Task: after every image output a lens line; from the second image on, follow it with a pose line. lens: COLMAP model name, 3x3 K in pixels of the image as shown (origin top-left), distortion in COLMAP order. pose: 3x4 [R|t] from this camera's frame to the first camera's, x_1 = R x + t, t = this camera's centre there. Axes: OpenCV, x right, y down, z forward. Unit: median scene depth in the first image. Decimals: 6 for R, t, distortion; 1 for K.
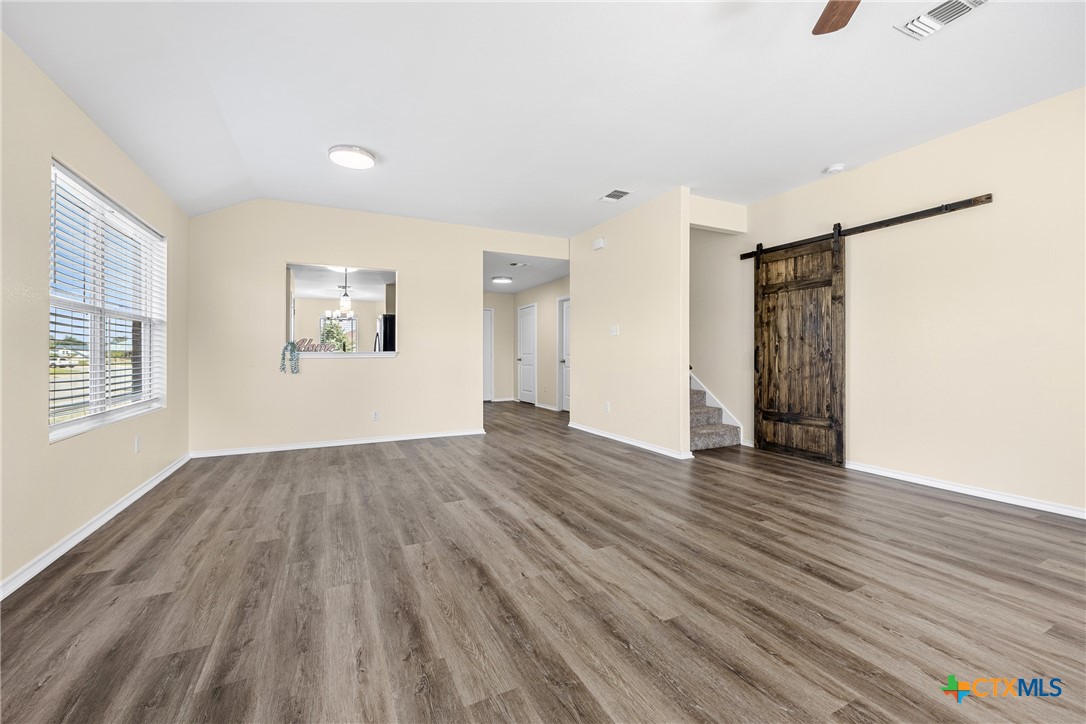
lens RADIAL K [[436.9, 0, 546.7], [0, 436.9, 358.8], [0, 0, 1]] dist [0.001830, 0.000303]
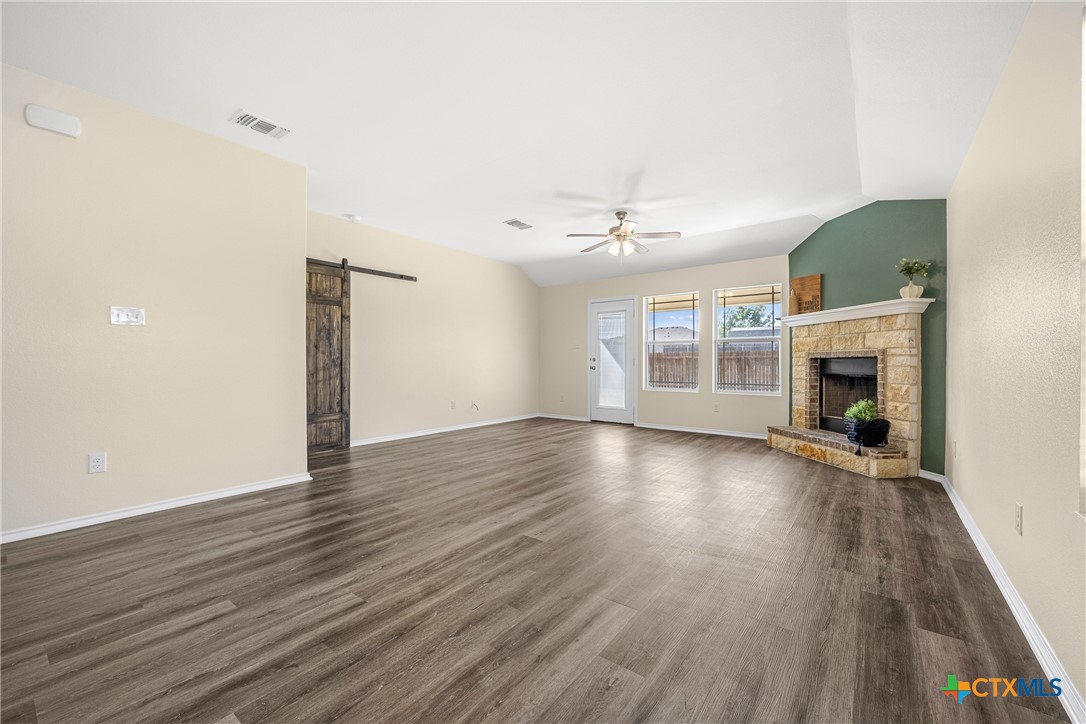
lens RADIAL K [[436.9, 0, 546.7], [0, 436.9, 358.8], [0, 0, 1]] dist [0.001830, 0.000303]
pose [[-0.443988, 0.008387, 0.895993, -0.739119], [0.007284, 0.999957, -0.005751, -0.004313], [-0.896003, 0.003973, -0.444030, 1.032784]]
